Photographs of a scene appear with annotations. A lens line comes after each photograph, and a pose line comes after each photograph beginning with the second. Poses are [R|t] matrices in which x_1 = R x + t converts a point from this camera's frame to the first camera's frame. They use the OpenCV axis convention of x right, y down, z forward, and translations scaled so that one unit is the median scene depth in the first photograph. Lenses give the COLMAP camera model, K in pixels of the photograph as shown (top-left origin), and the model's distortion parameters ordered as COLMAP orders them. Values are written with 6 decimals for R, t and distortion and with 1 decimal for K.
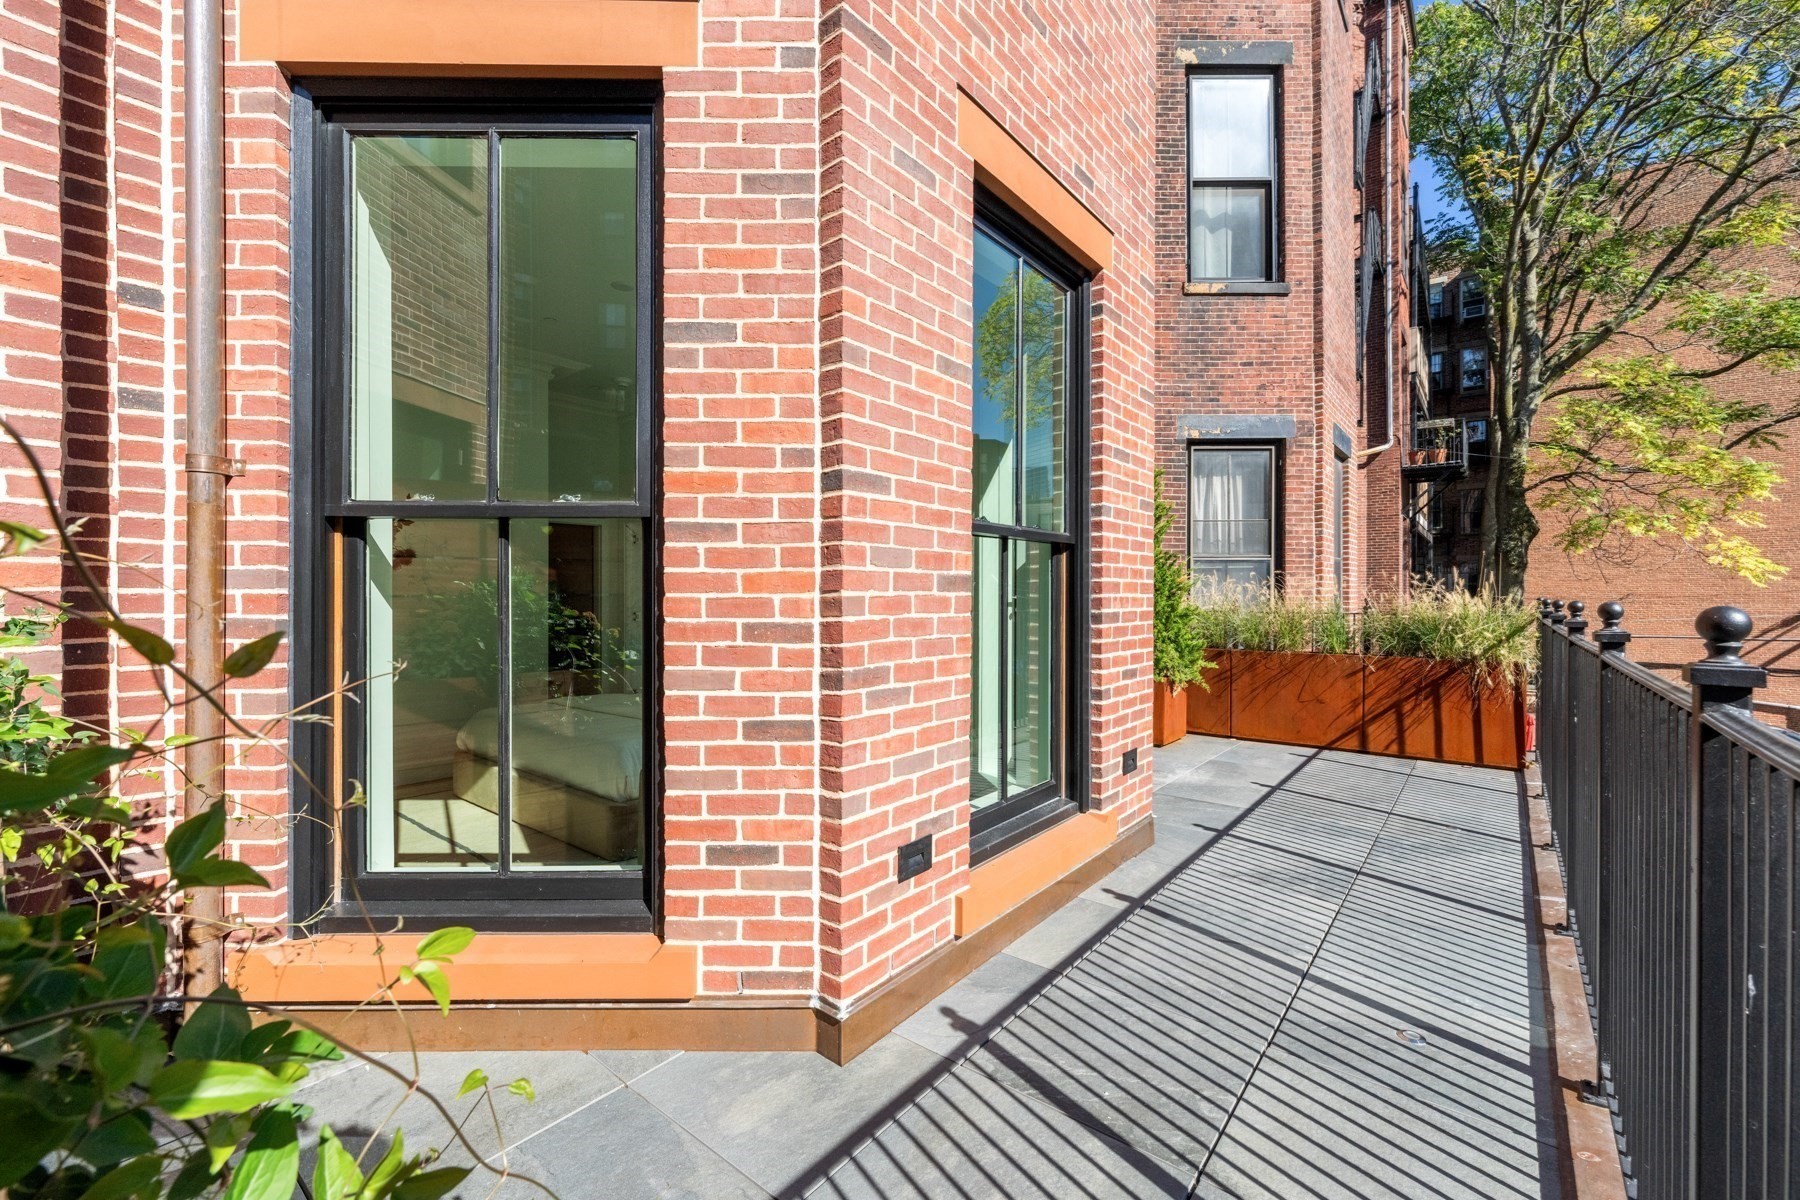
lens RADIAL K [[755.2, 0, 896.5], [0, 755.2, 591.3], [0, 0, 1]] dist [-0.004543, 0.000059]
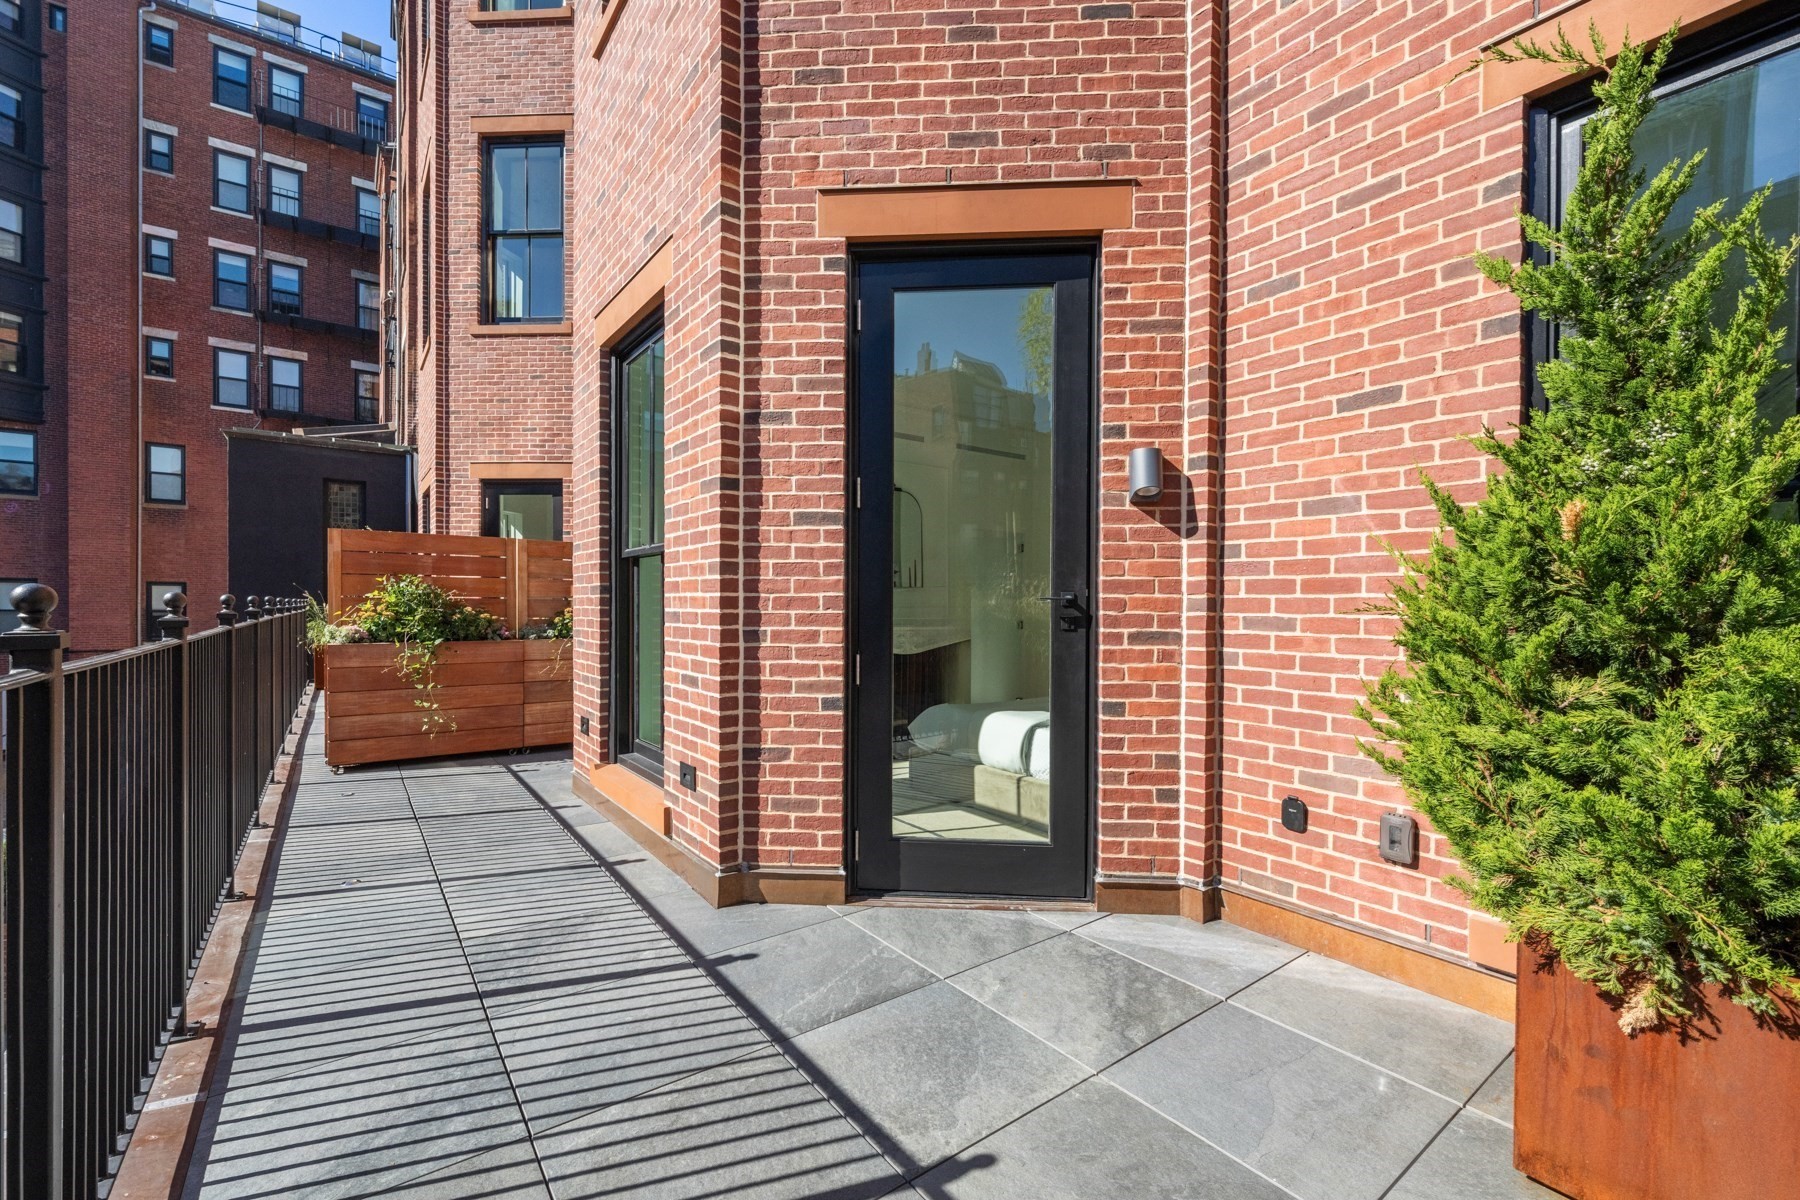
lens RADIAL K [[755.2, 0, 896.6], [0, 755.2, 606.7], [0, 0, 1]] dist [-0.004543, 0.000059]
pose [[-0.254894, -0.003236, -0.966963, 1.229536], [-0.002171, 0.999994, -0.002774, 0.023881], [0.966966, 0.001392, -0.254900, 1.606874]]
